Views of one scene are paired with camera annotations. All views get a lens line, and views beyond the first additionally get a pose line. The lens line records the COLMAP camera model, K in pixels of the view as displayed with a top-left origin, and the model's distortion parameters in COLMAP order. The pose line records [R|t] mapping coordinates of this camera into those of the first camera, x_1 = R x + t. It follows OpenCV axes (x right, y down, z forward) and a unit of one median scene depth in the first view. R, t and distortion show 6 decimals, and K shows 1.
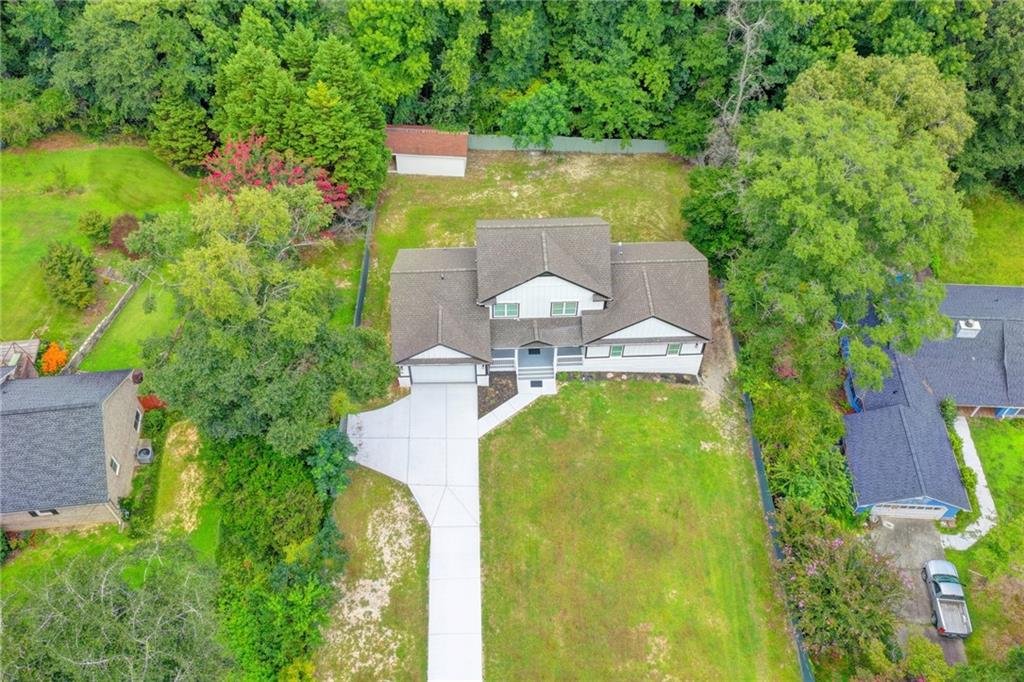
lens RADIAL K [[850.5, 0, 507.0], [0, 850.5, 342.4], [0, 0, 1]] dist [-0.018950, 0.046752]
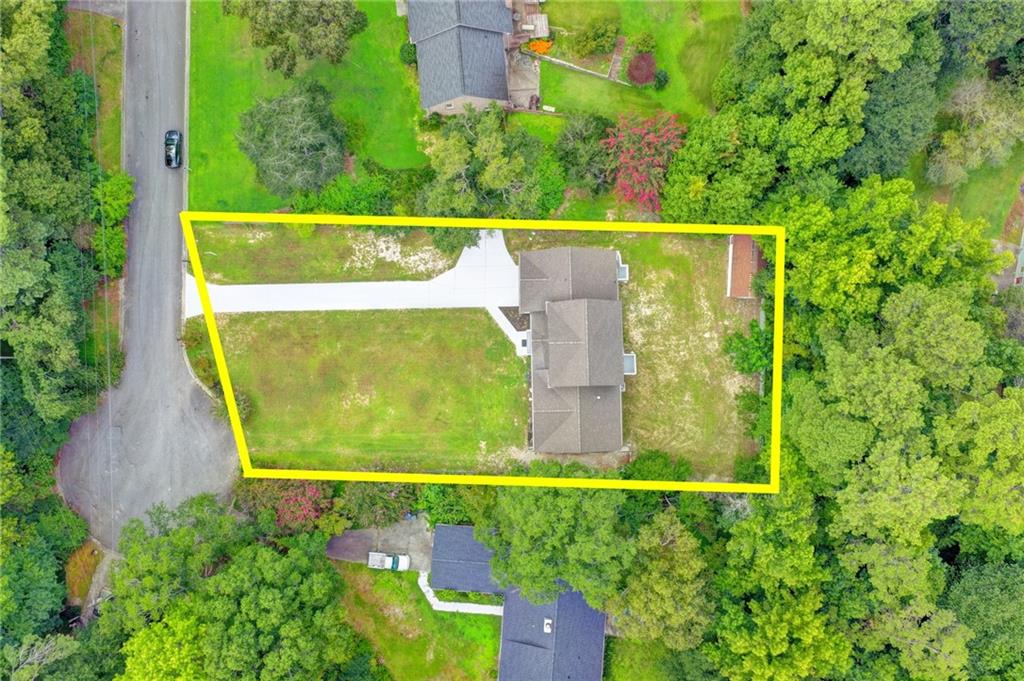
lens RADIAL K [[850.5, 0, 510.8], [0, 850.5, 336.9], [0, 0, 1]] dist [-0.018950, 0.046752]
pose [[-0.020655, 0.997277, -0.070792, 0.144458], [-0.782249, 0.027975, 0.622338, -0.979819], [0.622624, 0.068232, 0.779541, -0.278652]]
